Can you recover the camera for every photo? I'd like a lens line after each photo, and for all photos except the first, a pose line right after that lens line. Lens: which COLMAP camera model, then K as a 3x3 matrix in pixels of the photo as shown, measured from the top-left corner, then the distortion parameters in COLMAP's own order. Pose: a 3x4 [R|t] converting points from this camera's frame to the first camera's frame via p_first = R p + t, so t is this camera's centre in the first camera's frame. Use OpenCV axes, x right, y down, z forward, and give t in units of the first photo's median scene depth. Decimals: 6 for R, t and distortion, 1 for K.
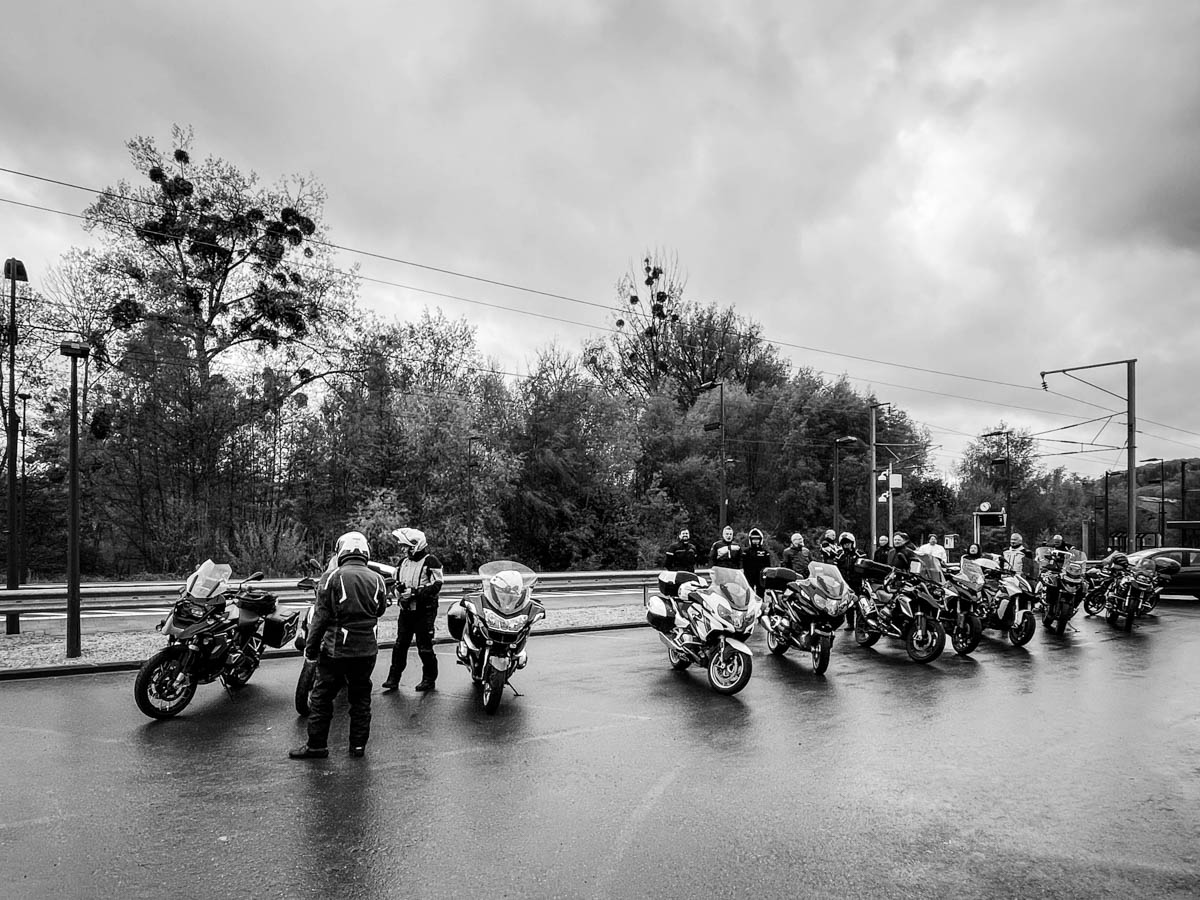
lens RADIAL K [[804.2, 0, 570.8], [0, 804.2, 530.0], [0, 0, 1]] dist [-0.022706, -0.000714]
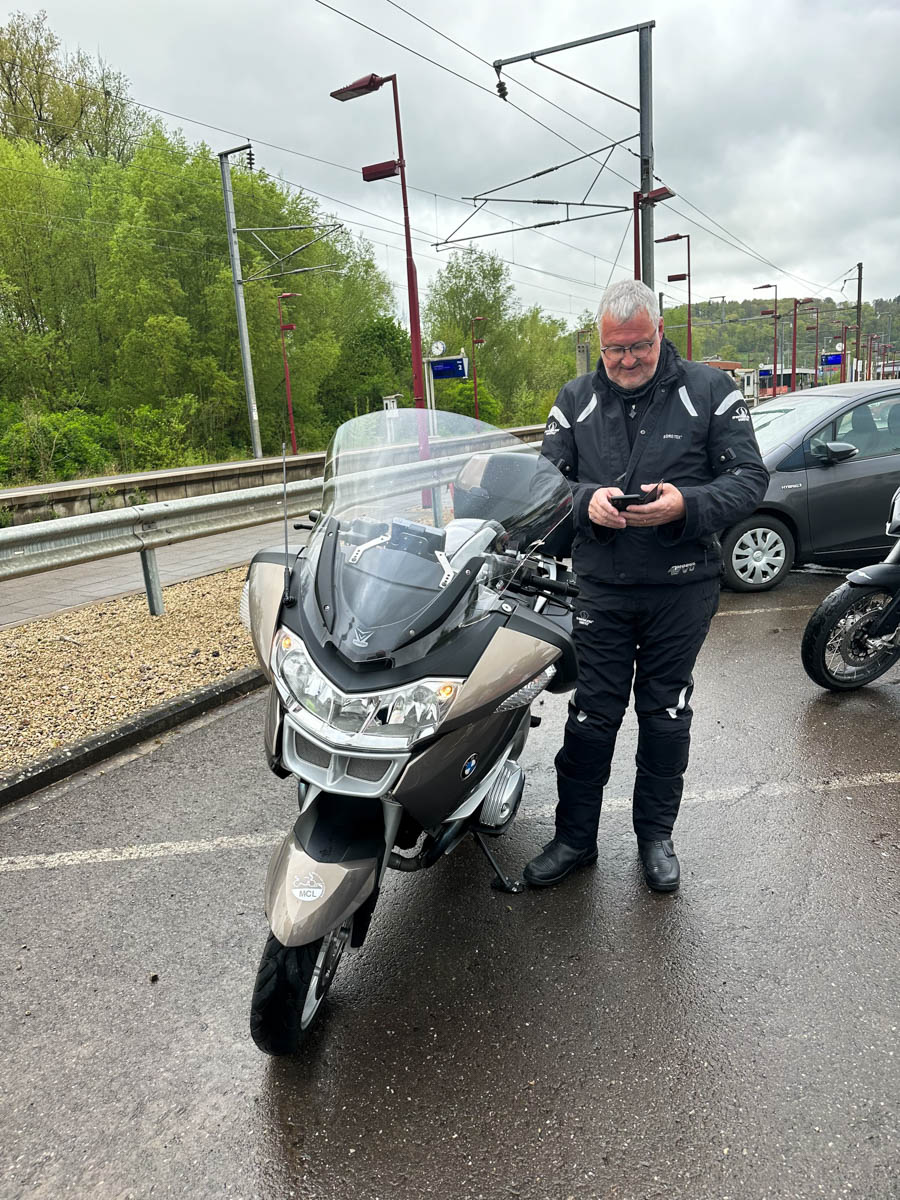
lens RADIAL K [[847.2, 0, 449.0], [0, 847.2, 609.7], [0, 0, 1]] dist [-0.004823, 0.006211]
pose [[0.900323, -0.162180, 0.403876, 0.205501], [0.064030, 0.967237, 0.245667, 0.008040], [-0.430487, -0.195319, 0.881210, 0.332690]]
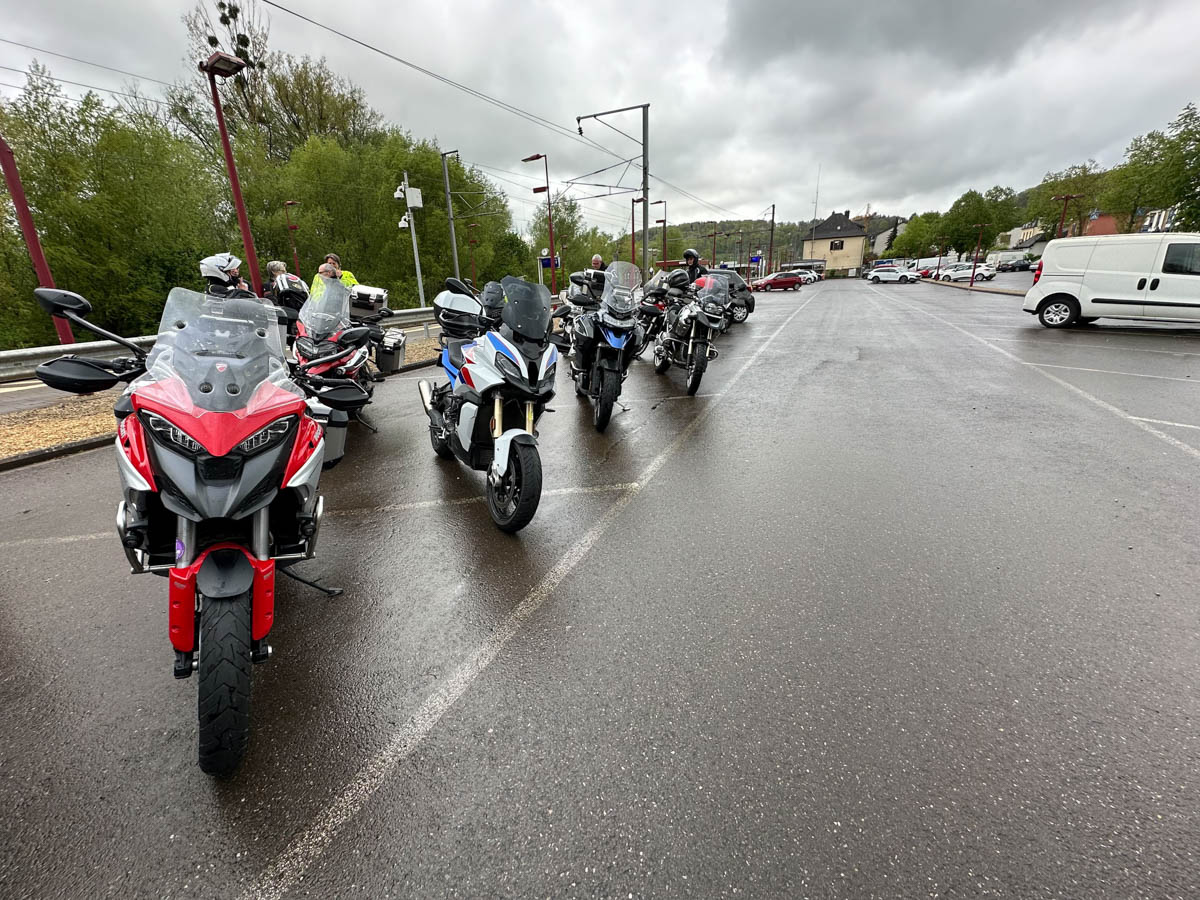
lens RADIAL K [[505.1, 0, 557.5], [0, 505.1, 460.3], [0, 0, 1]] dist [-0.010626, -0.000482]
pose [[0.886199, -0.202724, 0.416599, 0.125351], [0.054122, 0.938330, 0.341478, 0.009264], [-0.460133, -0.280070, 0.842519, 0.204488]]
